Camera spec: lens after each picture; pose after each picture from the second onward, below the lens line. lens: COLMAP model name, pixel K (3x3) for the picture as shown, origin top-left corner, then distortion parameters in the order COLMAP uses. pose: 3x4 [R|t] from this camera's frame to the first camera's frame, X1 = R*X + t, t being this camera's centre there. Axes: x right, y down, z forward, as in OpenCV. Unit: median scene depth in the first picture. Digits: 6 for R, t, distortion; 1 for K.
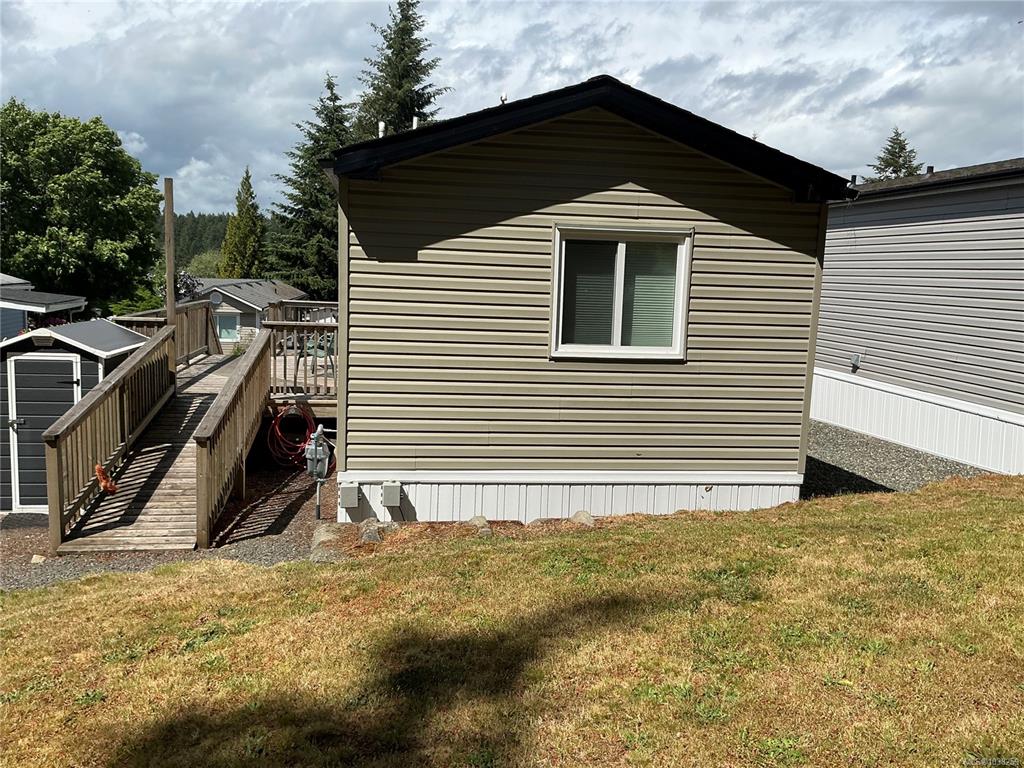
lens RADIAL K [[849.4, 0, 497.6], [0, 849.4, 379.1], [0, 0, 1]] dist [0.089818, -0.160748]
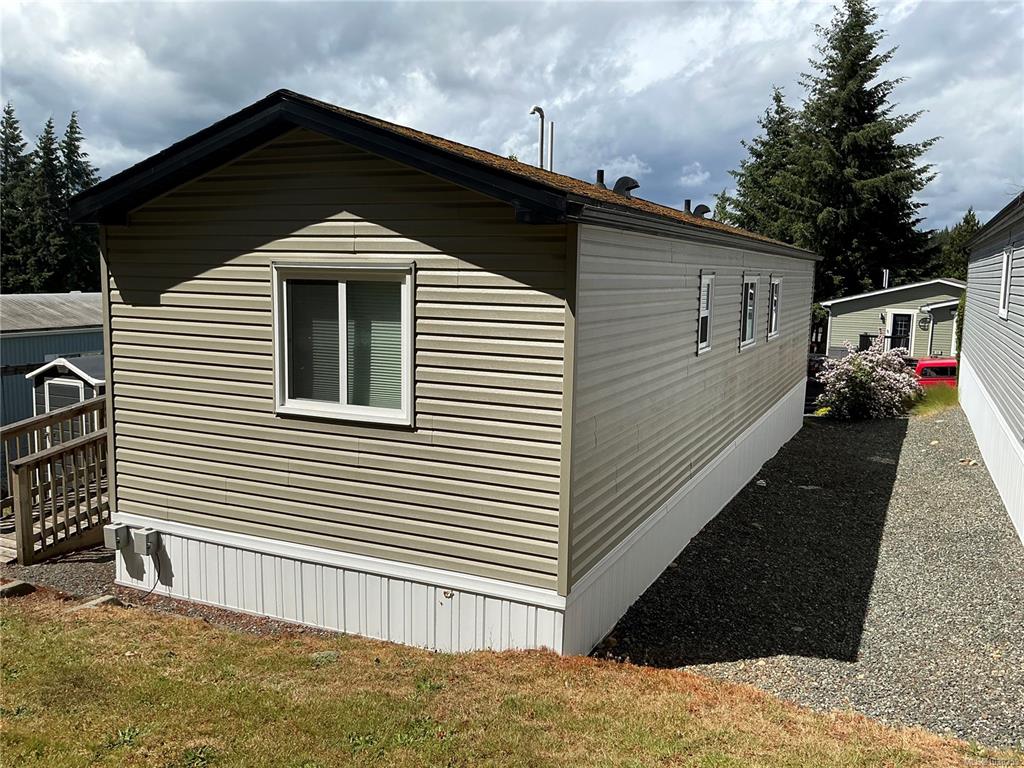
lens RADIAL K [[849.4, 0, 503.3], [0, 849.4, 376.0], [0, 0, 1]] dist [0.089818, -0.160748]
pose [[0.836210, 0.044594, -0.546593, 0.731709], [-0.058419, 0.998261, -0.007929, -0.069475], [0.545289, 0.038562, 0.837361, 0.381625]]
